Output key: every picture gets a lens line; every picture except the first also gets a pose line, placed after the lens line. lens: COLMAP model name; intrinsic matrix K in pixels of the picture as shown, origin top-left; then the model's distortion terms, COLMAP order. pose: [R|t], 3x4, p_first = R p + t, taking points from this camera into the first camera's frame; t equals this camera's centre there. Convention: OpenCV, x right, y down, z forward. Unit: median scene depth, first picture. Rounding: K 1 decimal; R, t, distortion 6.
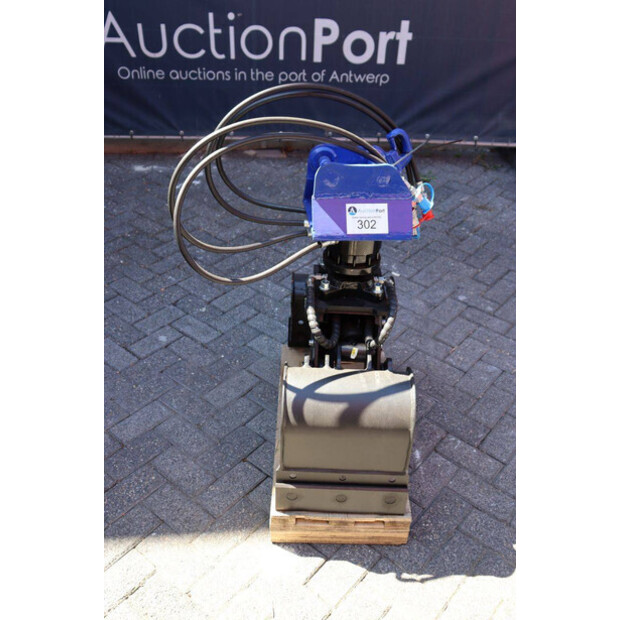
lens RADIAL K [[632.7, 0, 310.0], [0, 632.7, 310.0], [0, 0, 1]] dist [-0.118626, 0.234505]
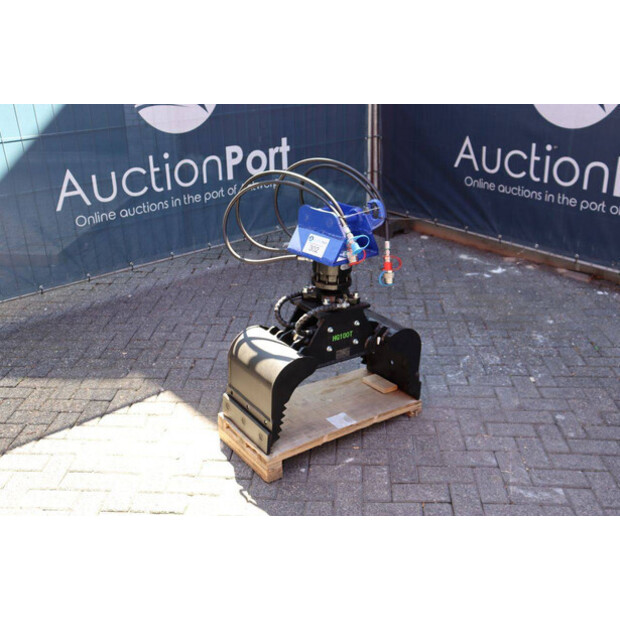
lens RADIAL K [[632.7, 0, 310.0], [0, 632.7, 310.0], [0, 0, 1]] dist [-0.118626, 0.234505]
pose [[0.588163, 0.280939, -0.758378, 1.020119], [-0.433353, 0.901221, -0.002233, 0.002041], [0.682839, 0.329959, 0.651811, 0.051539]]
